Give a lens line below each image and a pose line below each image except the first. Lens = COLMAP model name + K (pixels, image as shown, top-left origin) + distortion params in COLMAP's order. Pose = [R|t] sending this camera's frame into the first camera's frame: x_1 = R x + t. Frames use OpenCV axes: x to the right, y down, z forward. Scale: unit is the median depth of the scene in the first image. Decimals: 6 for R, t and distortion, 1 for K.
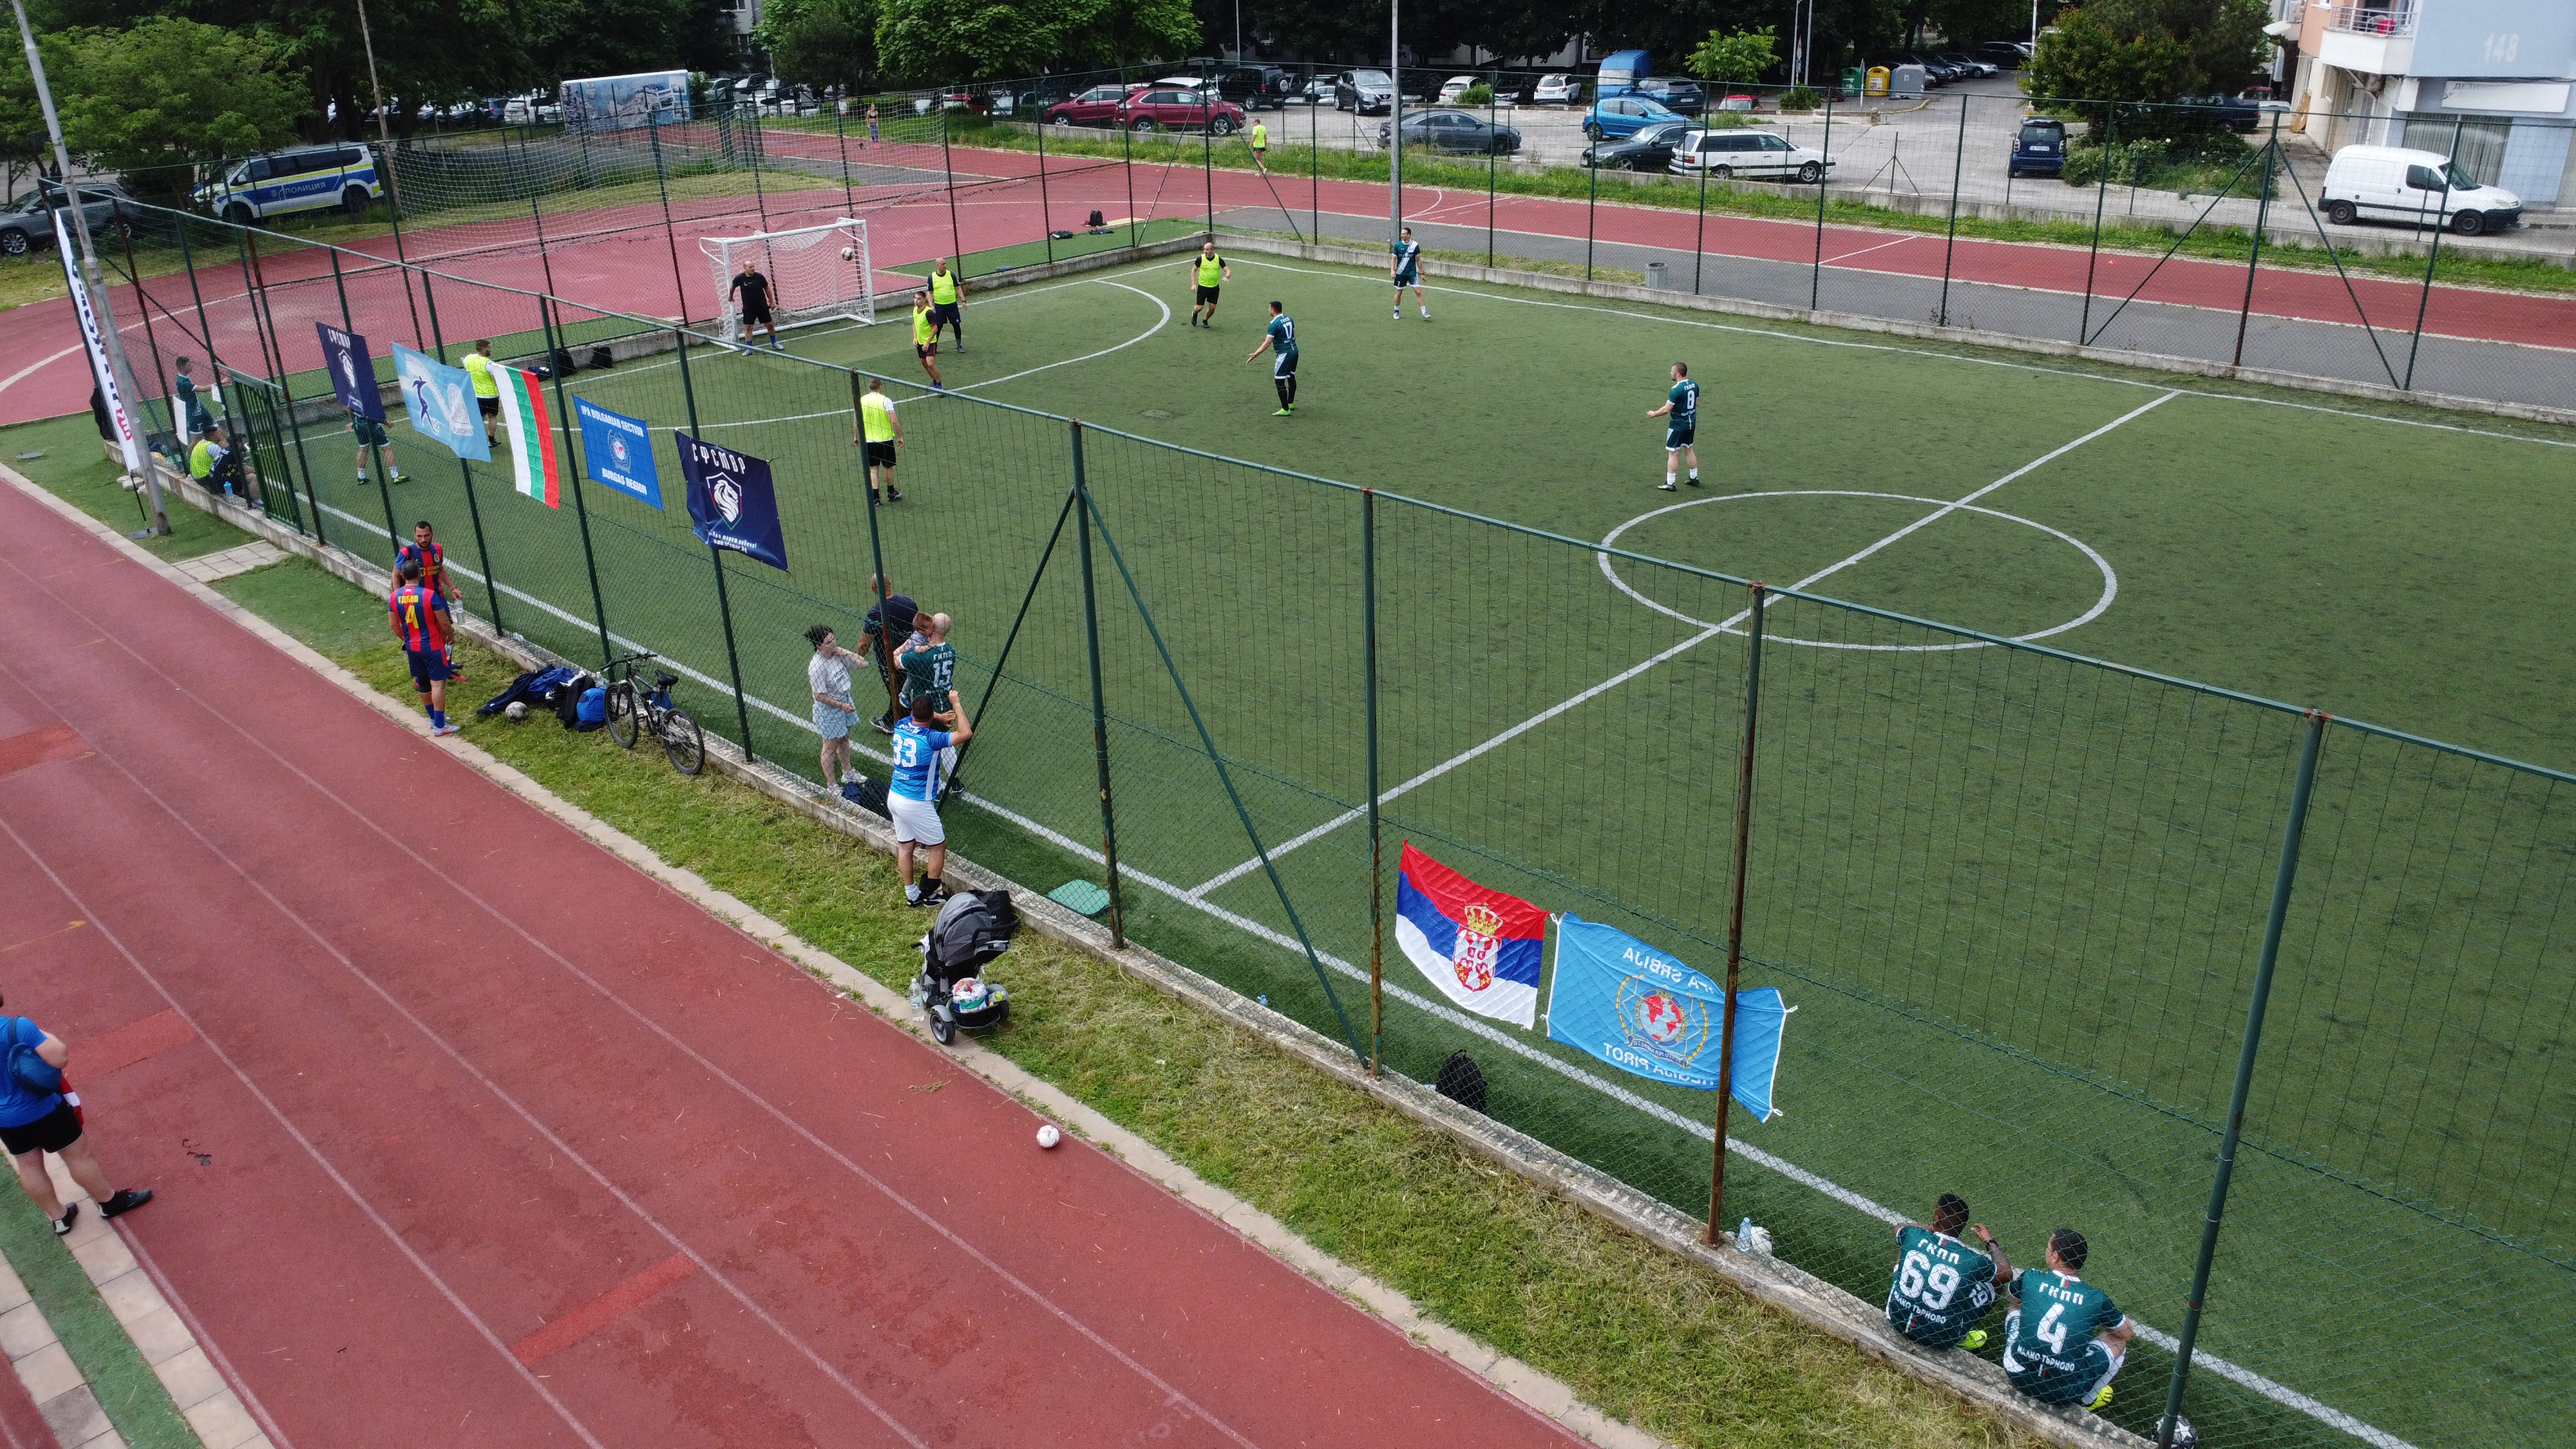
lens RADIAL K [[1864.9, 0, 1291.7], [0, 1864.9, 714.5], [0, 0, 1]] dist [-0.019767, -0.024245]
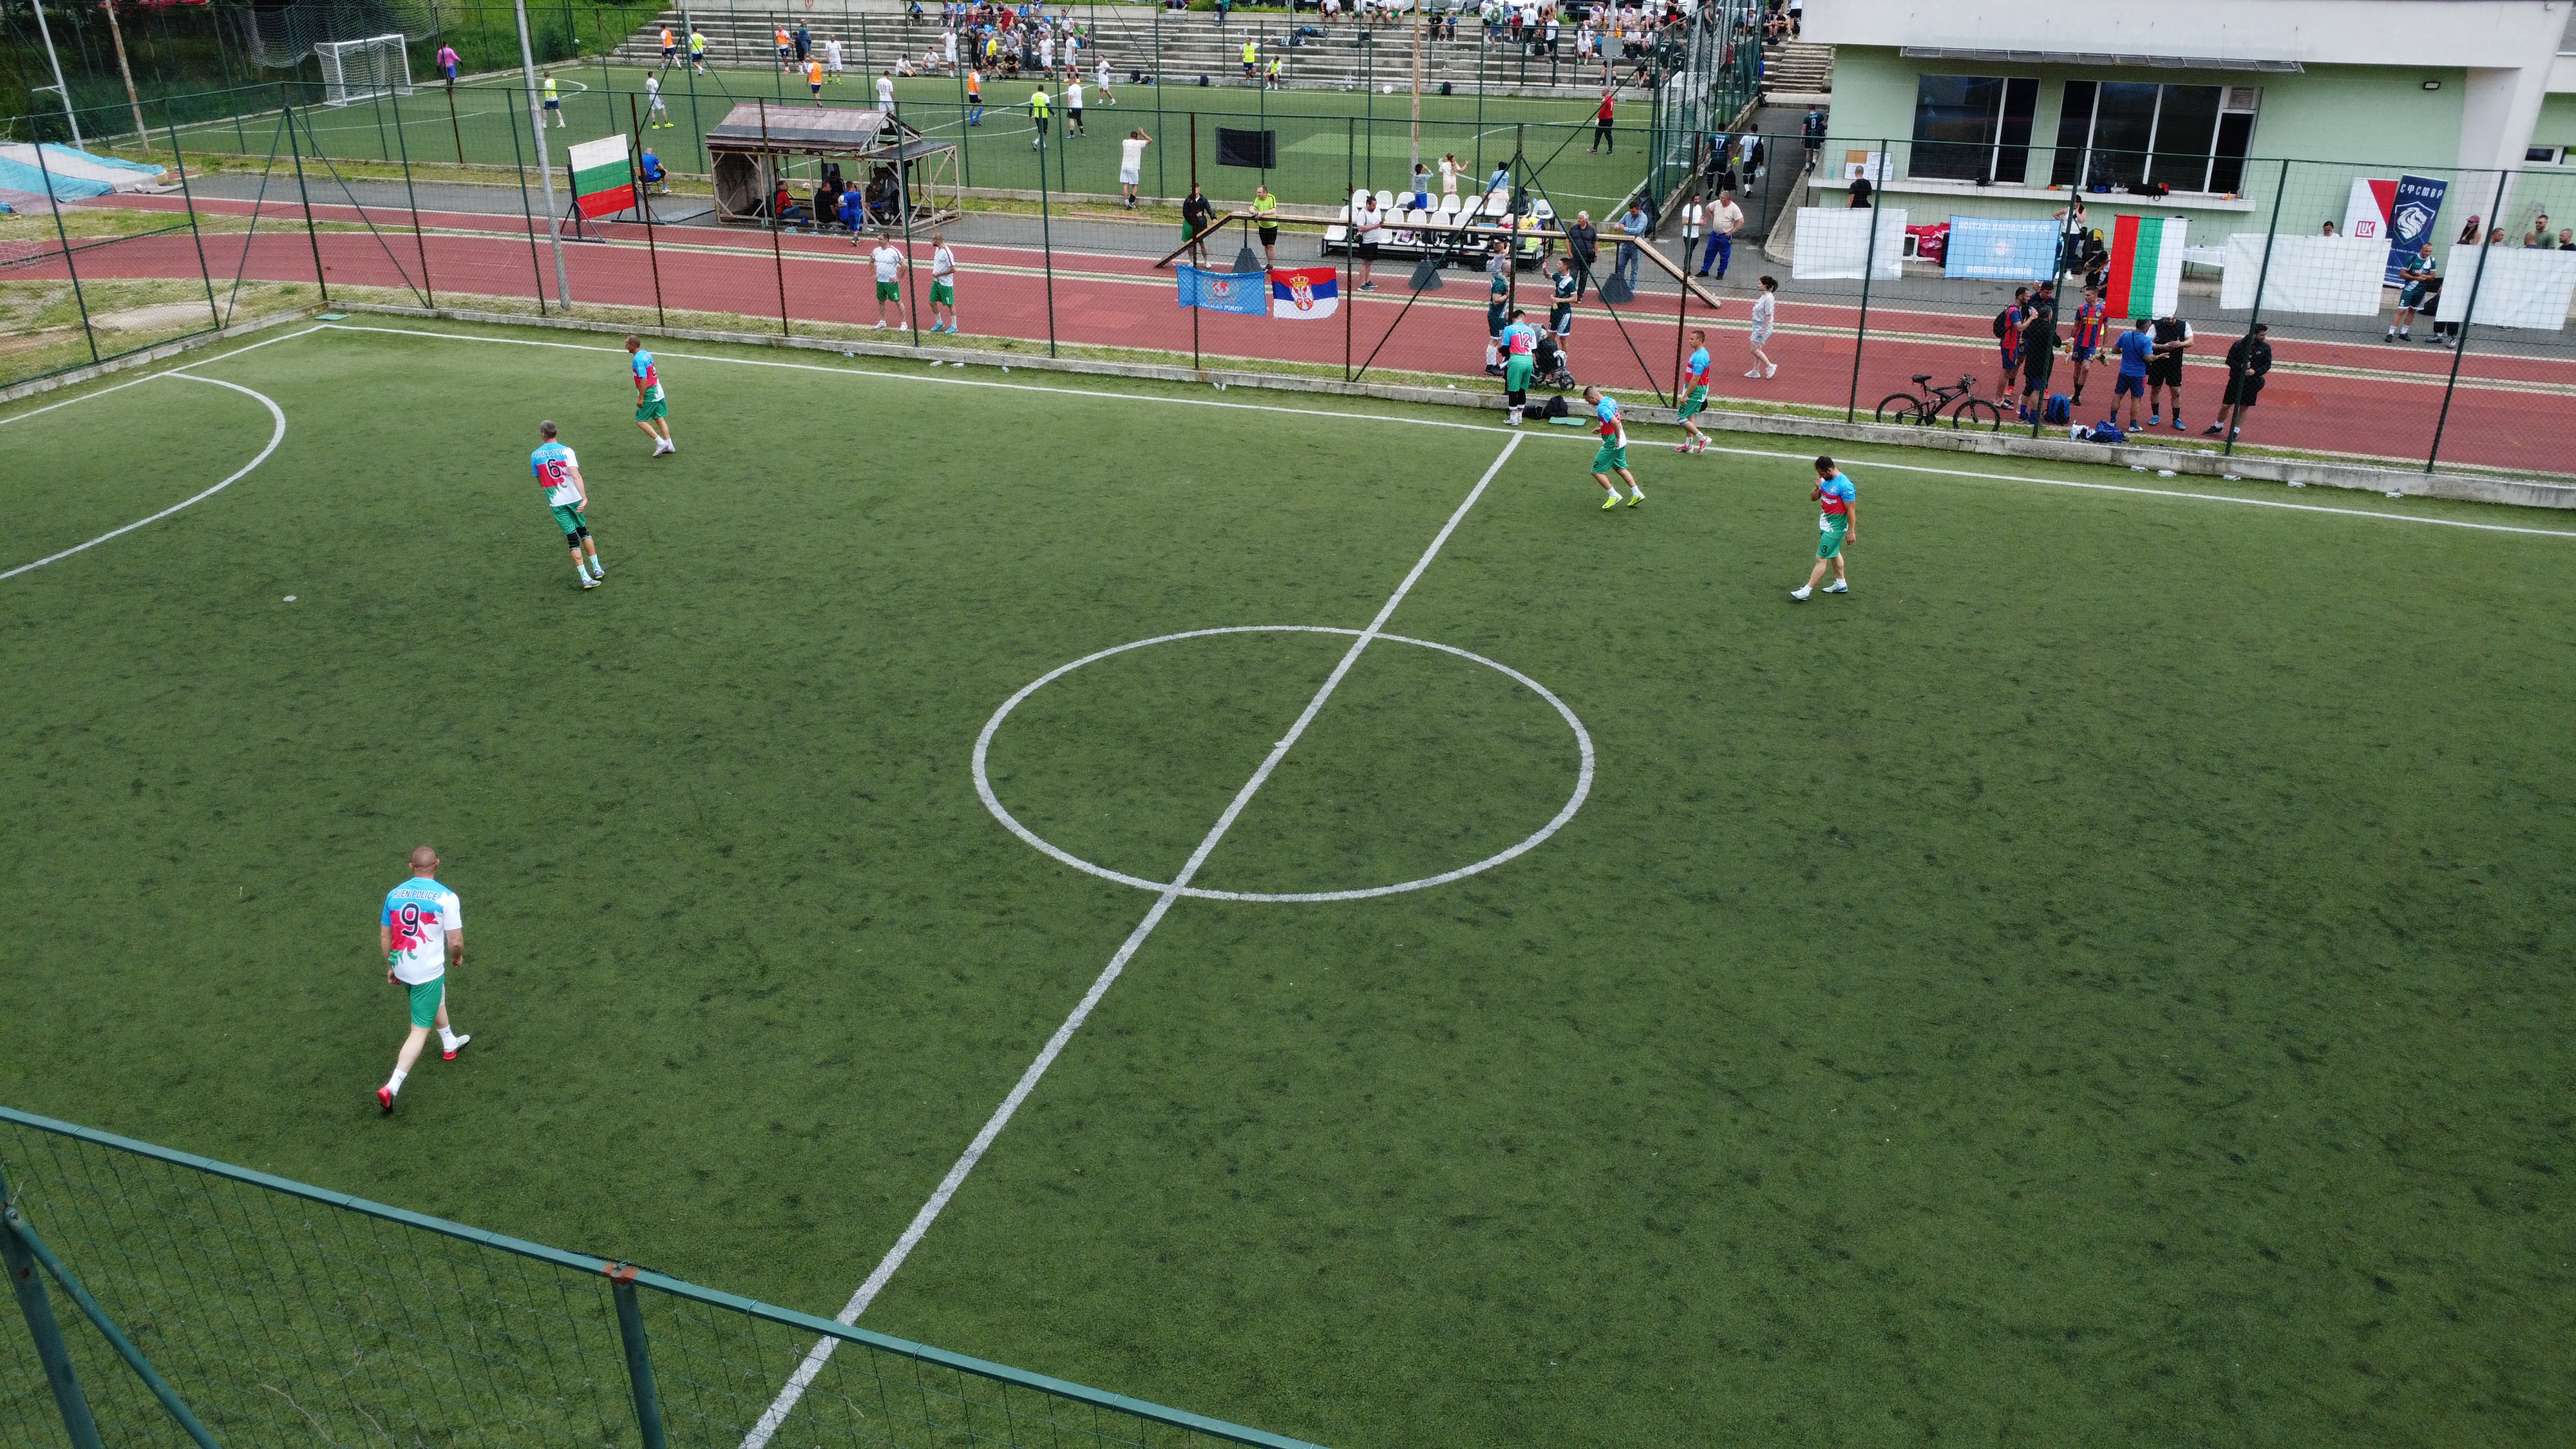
lens RADIAL K [[1864.9, 0, 1291.7], [0, 1864.9, 714.5], [0, 0, 1]] dist [-0.019767, -0.024245]
pose [[-0.907109, 0.204099, -0.368098, 0.724233], [-0.140972, 0.676719, 0.722619, -0.828232], [0.396584, 0.707386, -0.585086, 1.794035]]
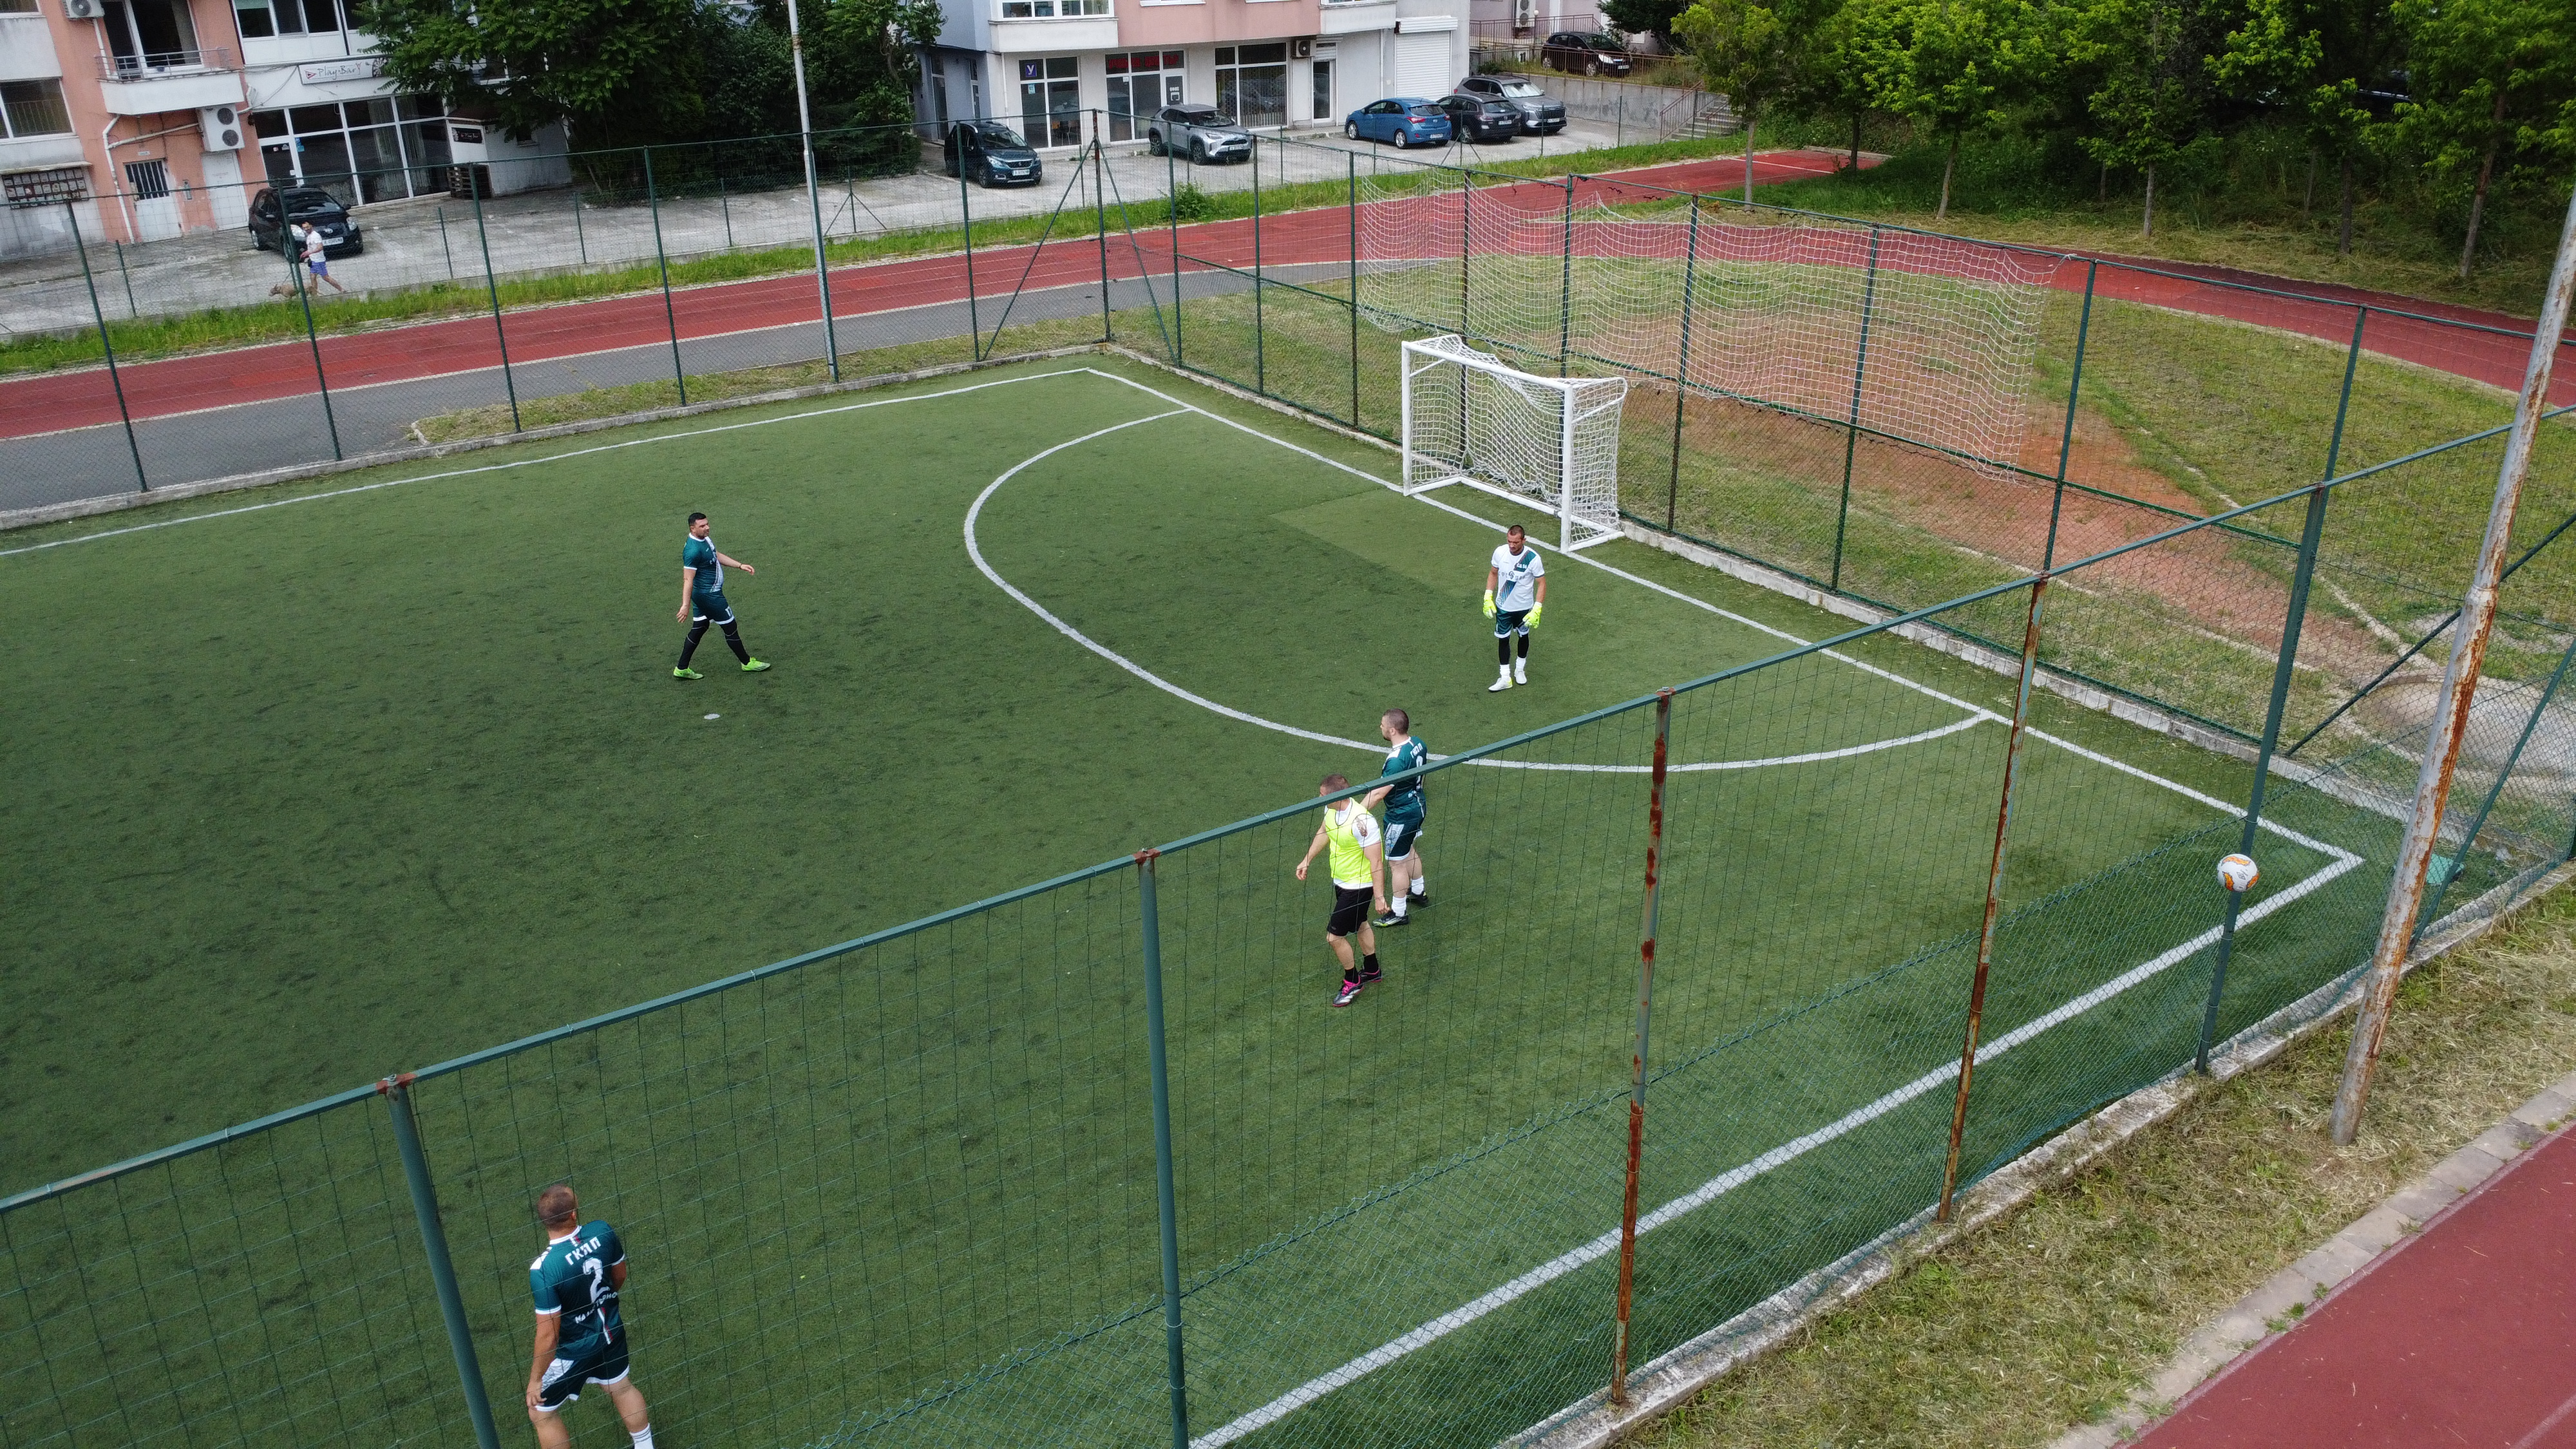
lens RADIAL K [[1859.7, 0, 1293.8], [0, 1859.7, 724.7], [0, 0, 1]] dist [-0.025111, -0.008853]
pose [[0.230046, -0.375138, 0.897970, 0.015857], [0.396774, 0.878699, 0.265441, -0.071707], [-0.888622, 0.295227, 0.350986, 0.157177]]
